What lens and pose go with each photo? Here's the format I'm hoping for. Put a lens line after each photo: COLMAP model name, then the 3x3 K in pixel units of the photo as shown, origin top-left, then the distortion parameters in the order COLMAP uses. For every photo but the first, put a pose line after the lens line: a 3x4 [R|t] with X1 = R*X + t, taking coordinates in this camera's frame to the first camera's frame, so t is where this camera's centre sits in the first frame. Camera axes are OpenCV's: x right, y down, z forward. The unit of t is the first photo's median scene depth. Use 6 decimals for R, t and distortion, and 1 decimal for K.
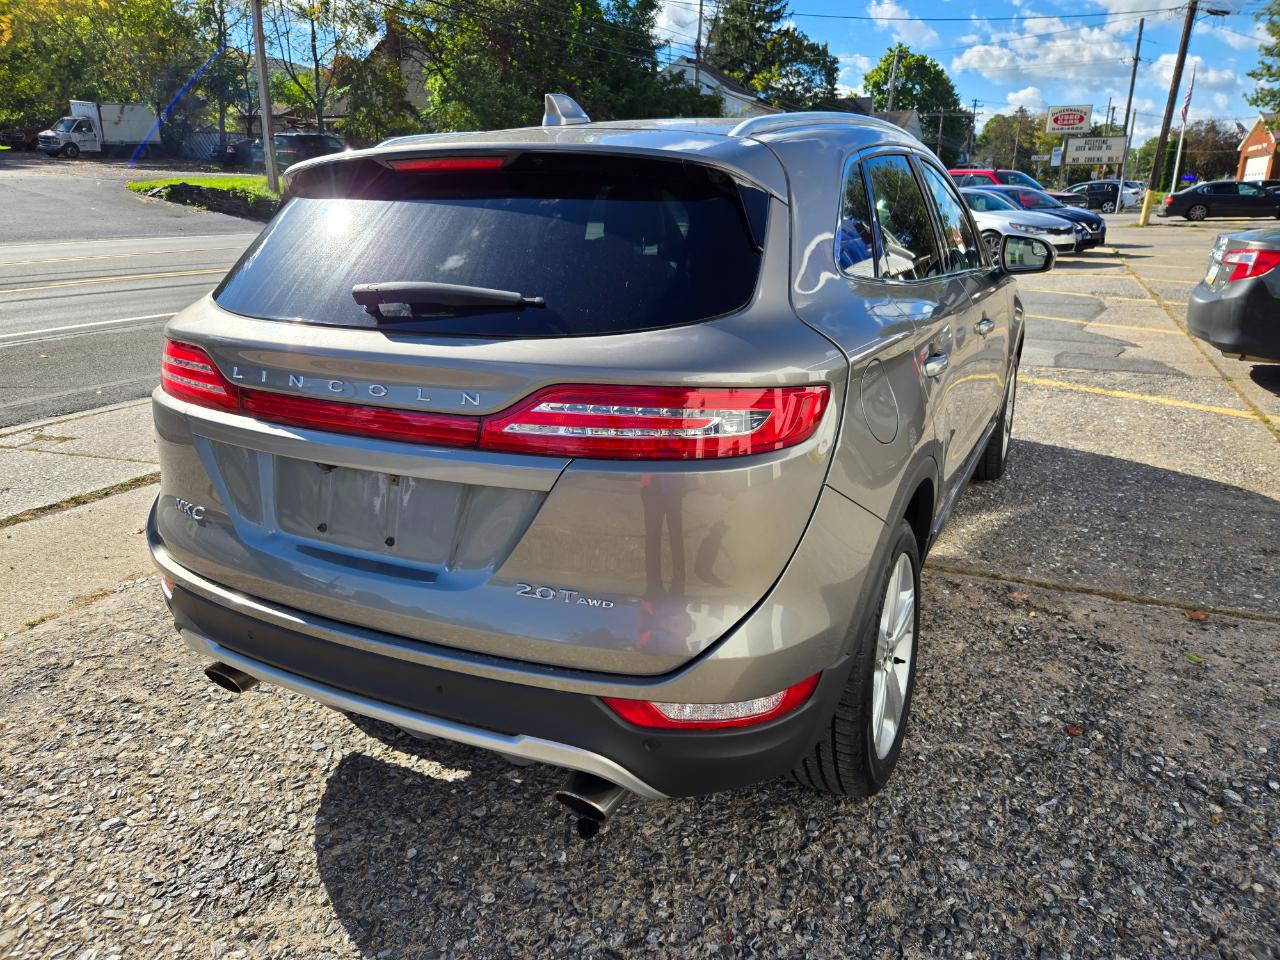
lens RADIAL K [[885.8, 0, 630.1], [0, 885.8, 467.1], [0, 0, 1]] dist [0.065392, -0.050119]
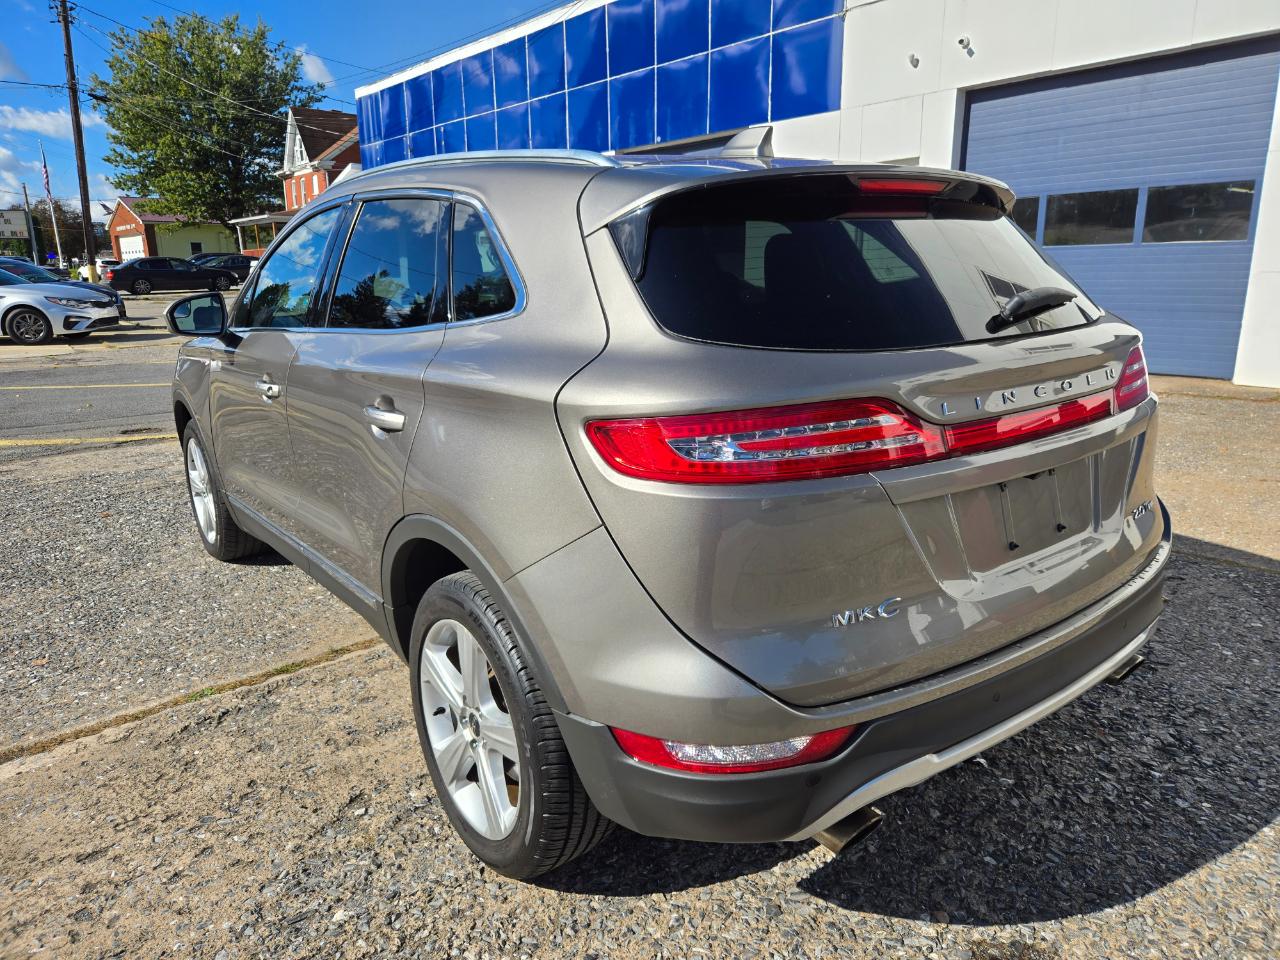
lens RADIAL K [[886.2, 0, 640.7], [0, 886.2, 466.4], [0, 0, 1]] dist [0.063492, -0.047914]
pose [[0.401749, -0.208222, 0.891763, -1.019524], [0.281260, 0.954795, 0.096229, -0.170013], [-0.871488, 0.212158, 0.442152, 0.672498]]
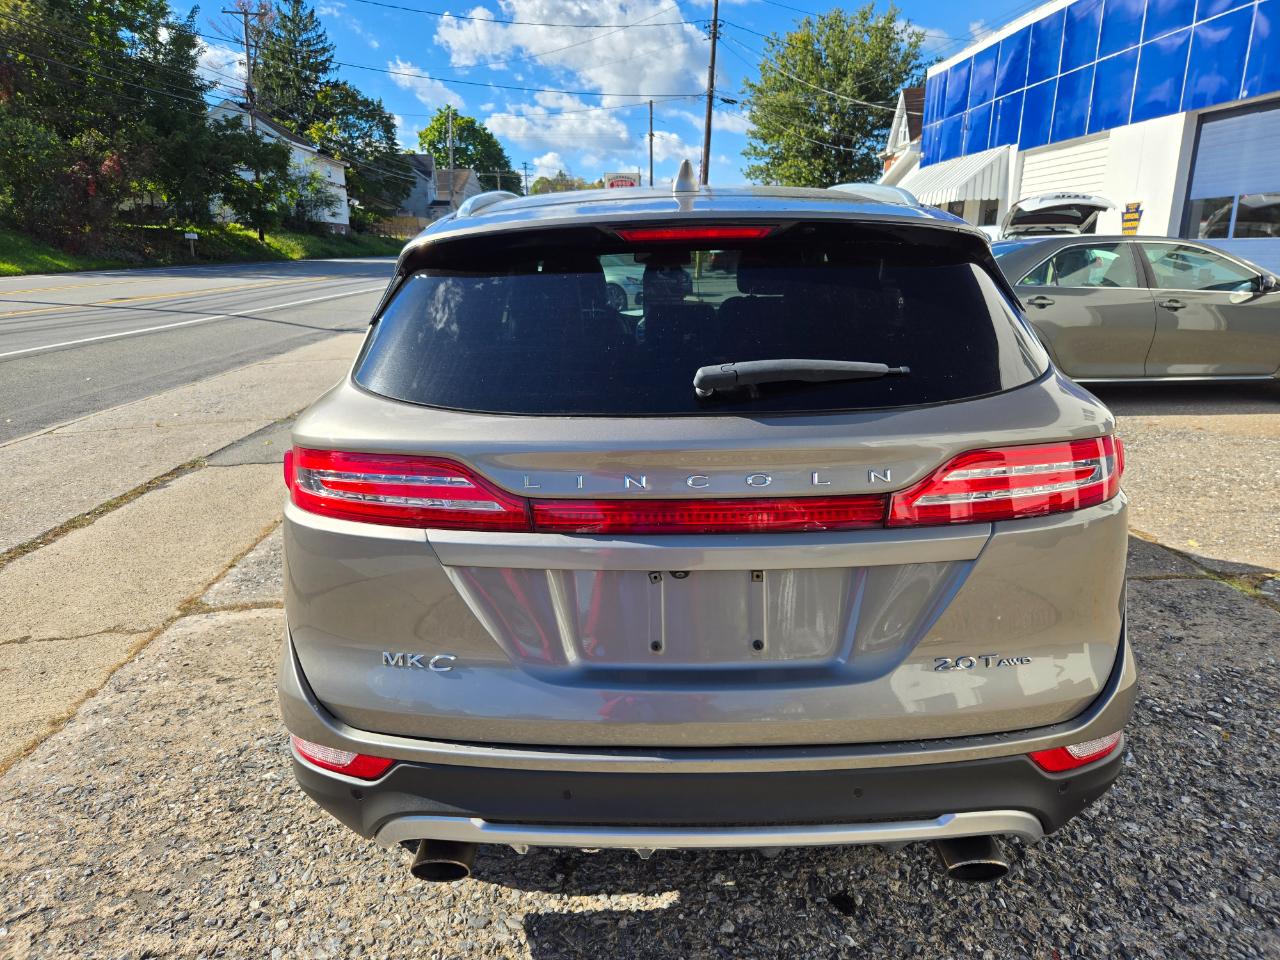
lens RADIAL K [[886.0, 0, 628.7], [0, 886.0, 478.3], [0, 0, 1]] dist [0.063324, -0.047156]
pose [[0.886825, -0.119068, 0.446502, -0.548406], [0.138211, 0.990348, -0.010415, -0.066451], [-0.440952, 0.070948, 0.894722, 0.170193]]
